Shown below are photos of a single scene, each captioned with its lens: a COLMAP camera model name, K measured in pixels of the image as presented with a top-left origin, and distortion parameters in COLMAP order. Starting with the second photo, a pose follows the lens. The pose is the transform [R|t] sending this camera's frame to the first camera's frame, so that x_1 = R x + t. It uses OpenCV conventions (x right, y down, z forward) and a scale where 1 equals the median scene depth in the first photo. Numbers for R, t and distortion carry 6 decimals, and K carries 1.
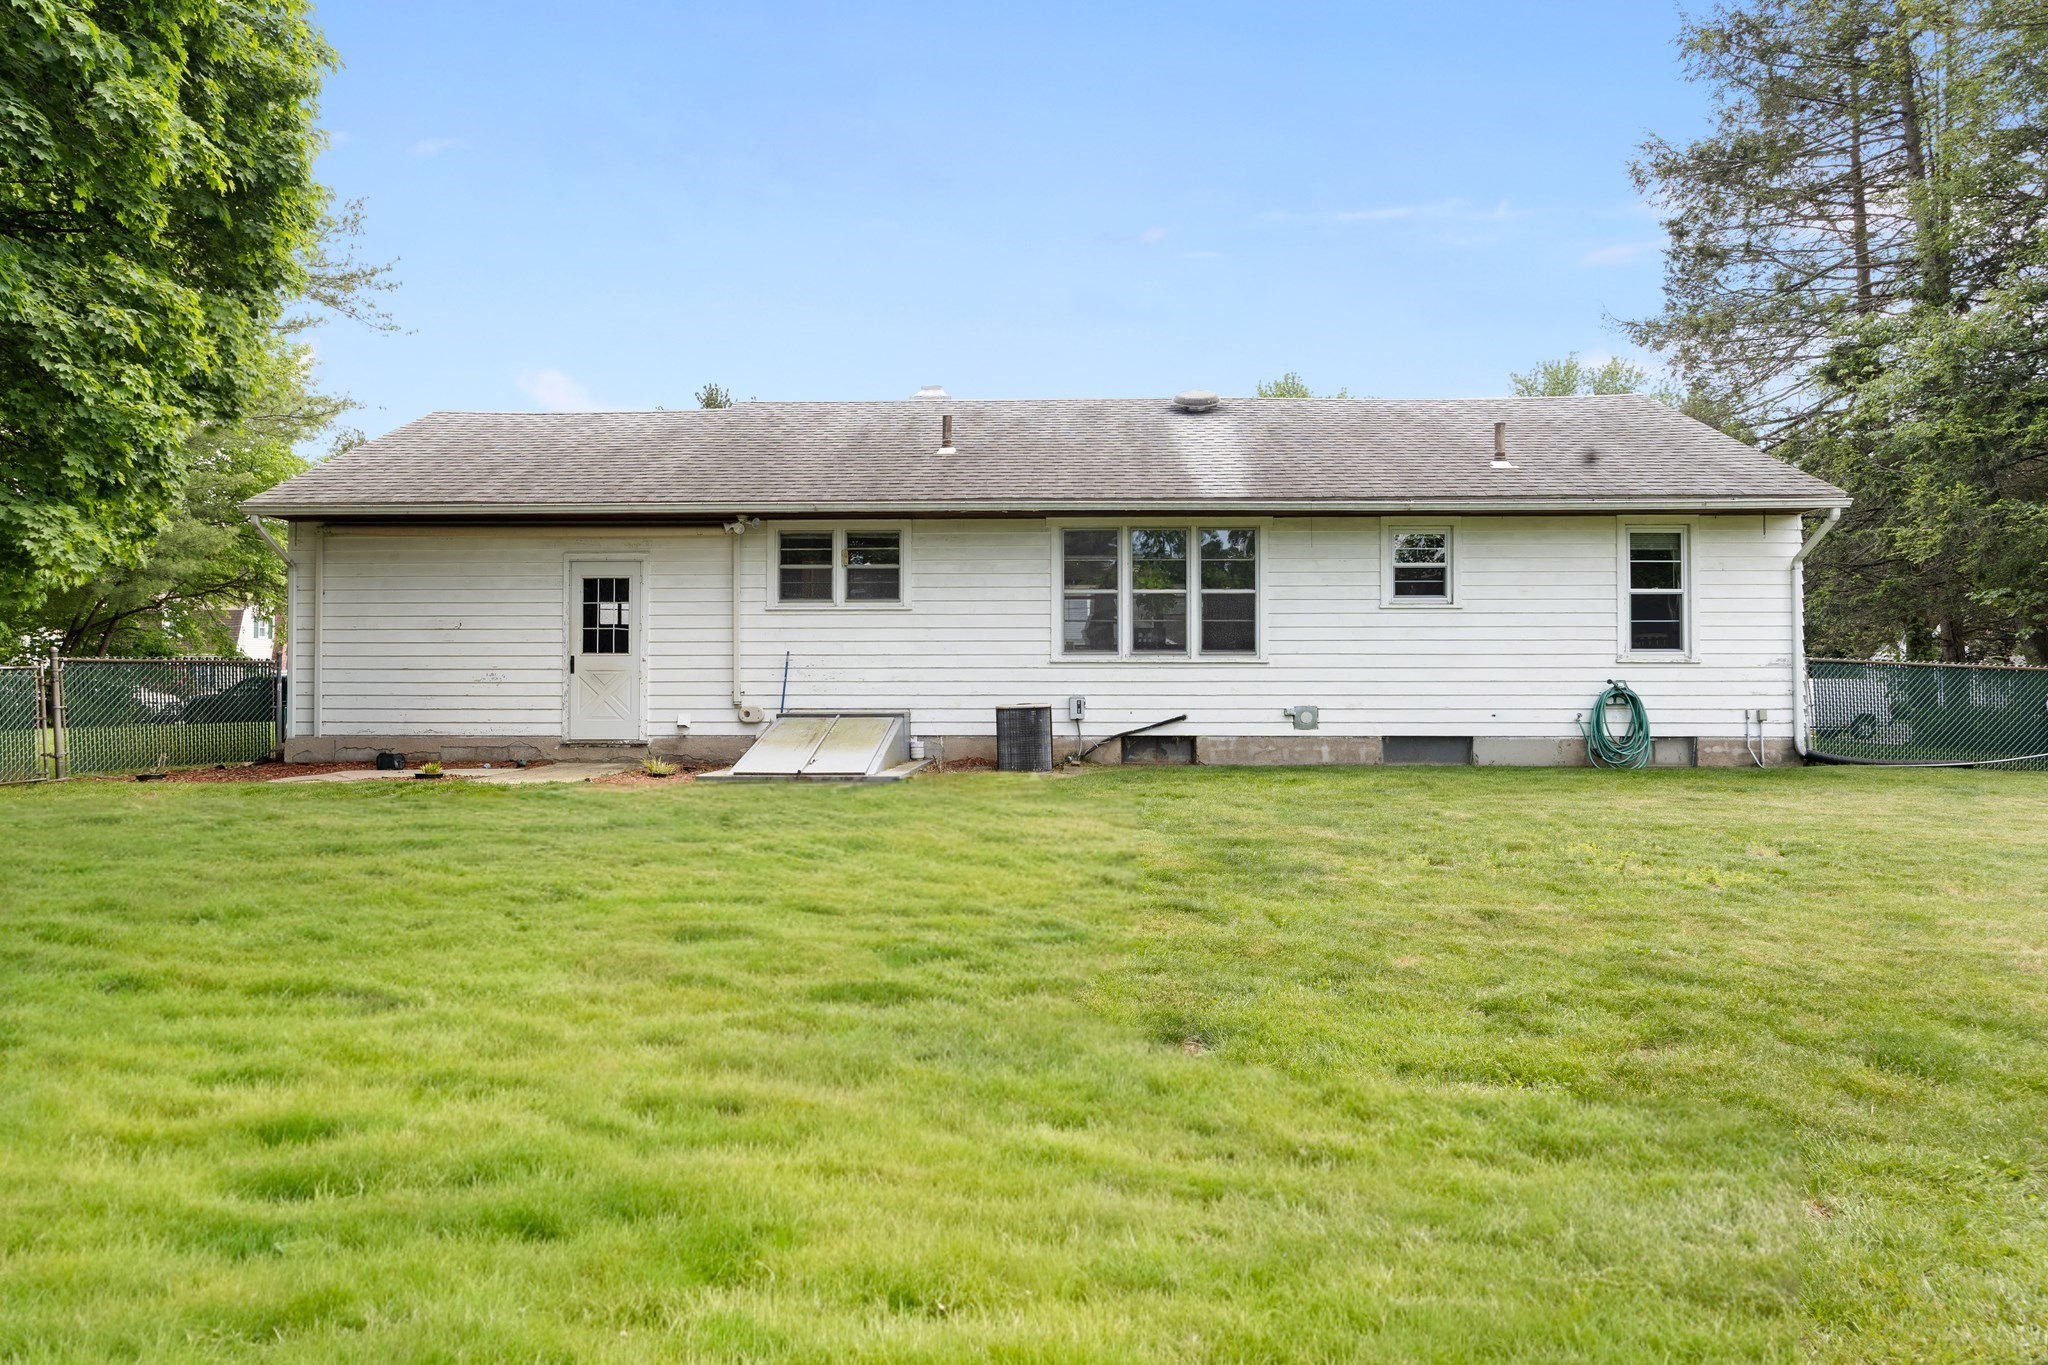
lens RADIAL K [[1216.9, 0, 1022.4], [0, 1216.9, 675.6], [0, 0, 1]] dist [0.007811, 0.000219]
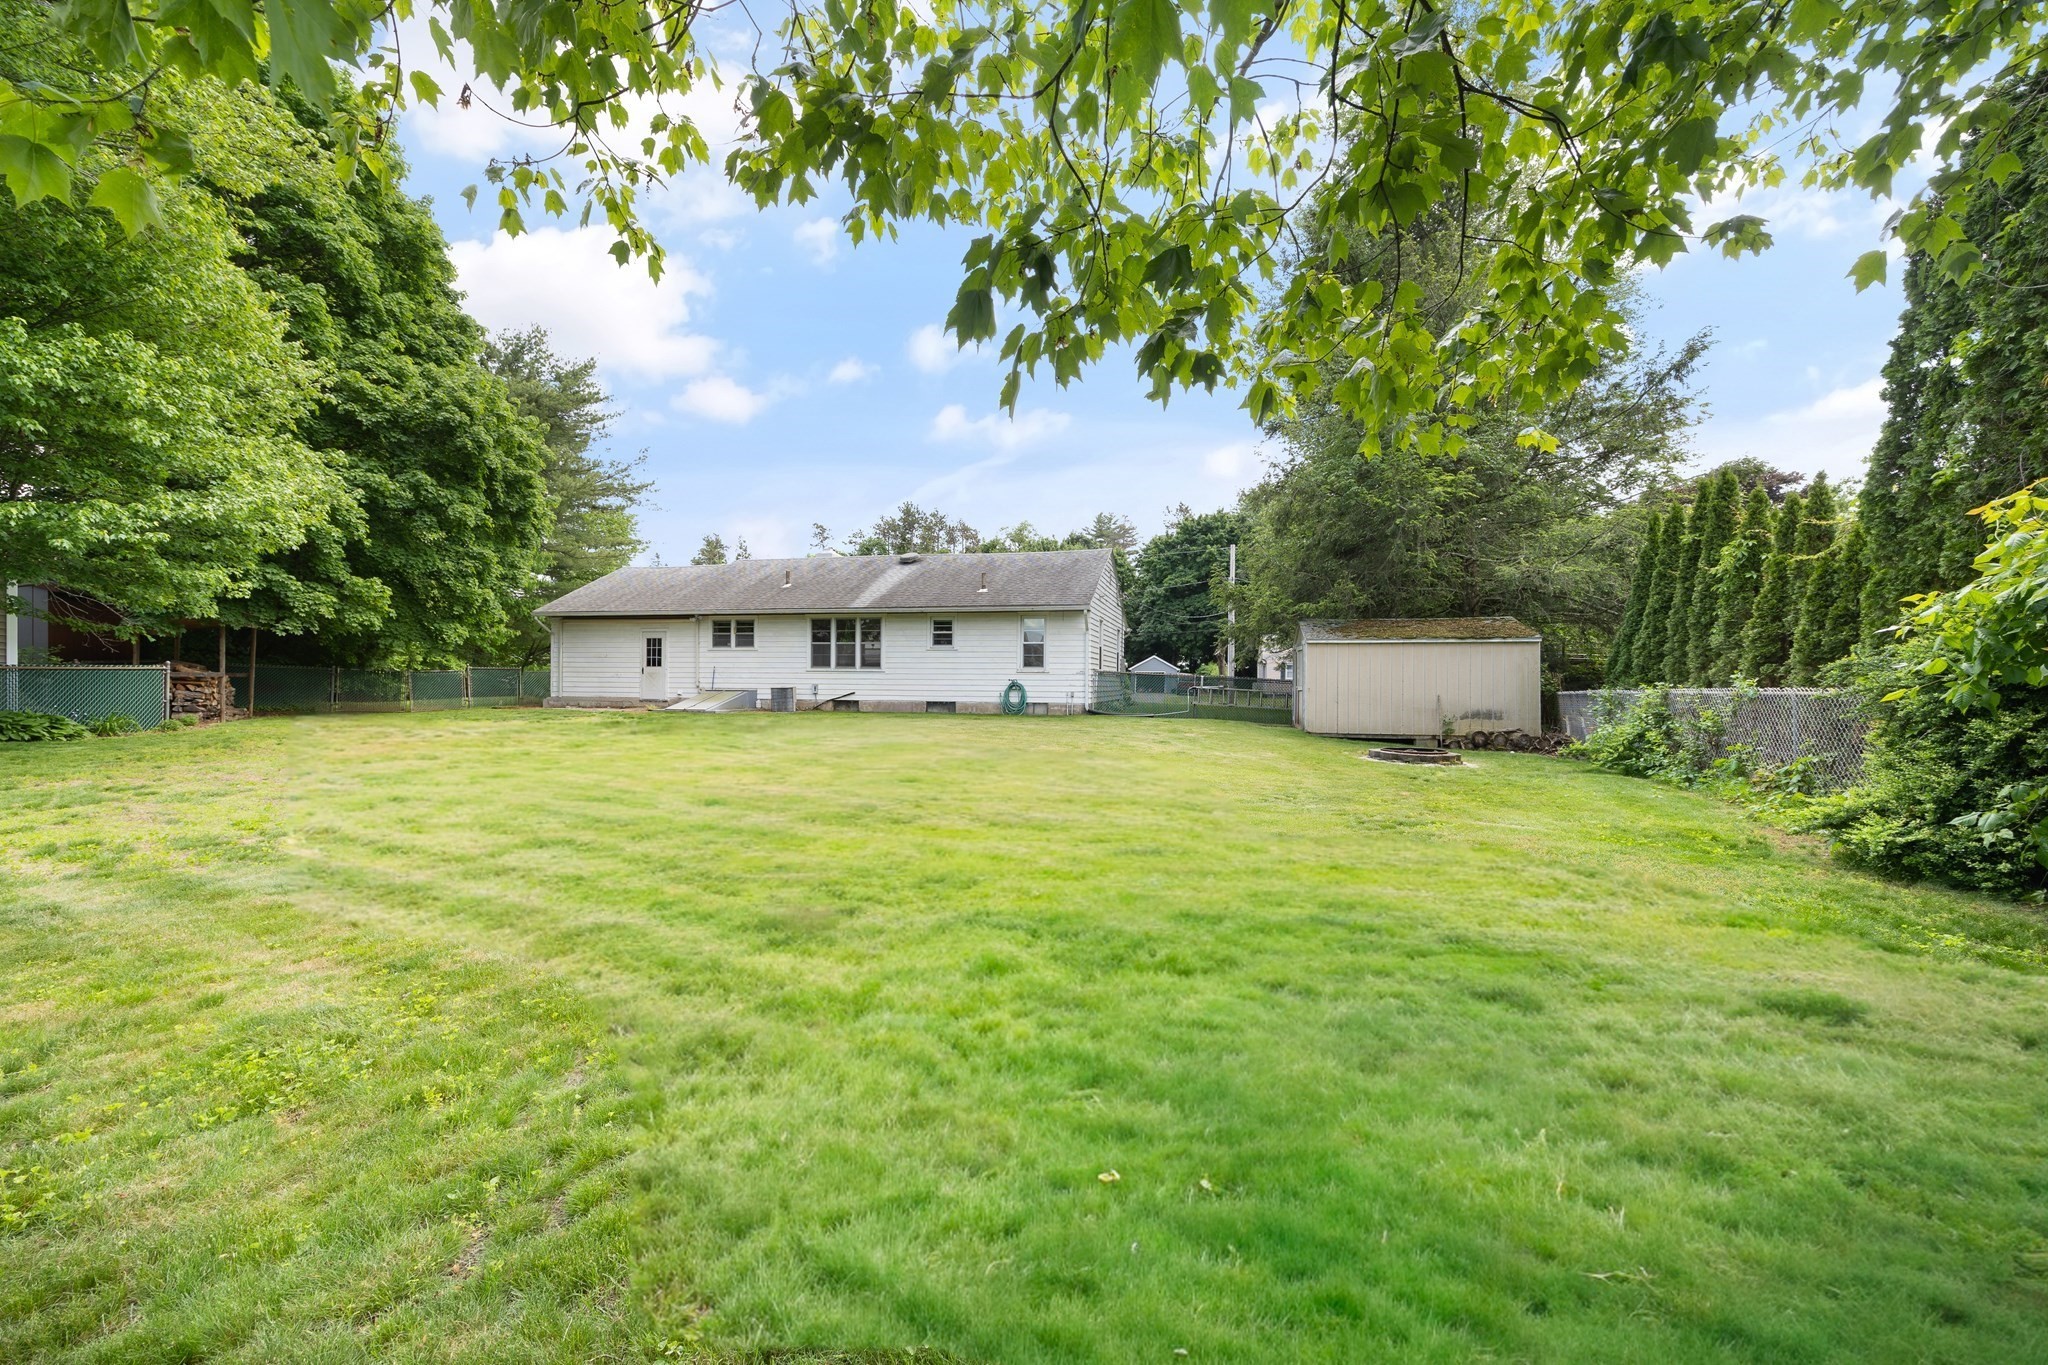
lens RADIAL K [[784.7, 0, 1026.7], [0, 784.7, 685.2], [0, 0, 1]] dist [-0.010089, -0.000565]
pose [[0.984938, 0.009738, -0.172634, 0.778397], [-0.008382, 0.999928, 0.008579, 0.001413], [0.172706, -0.007003, 0.984949, -0.568721]]
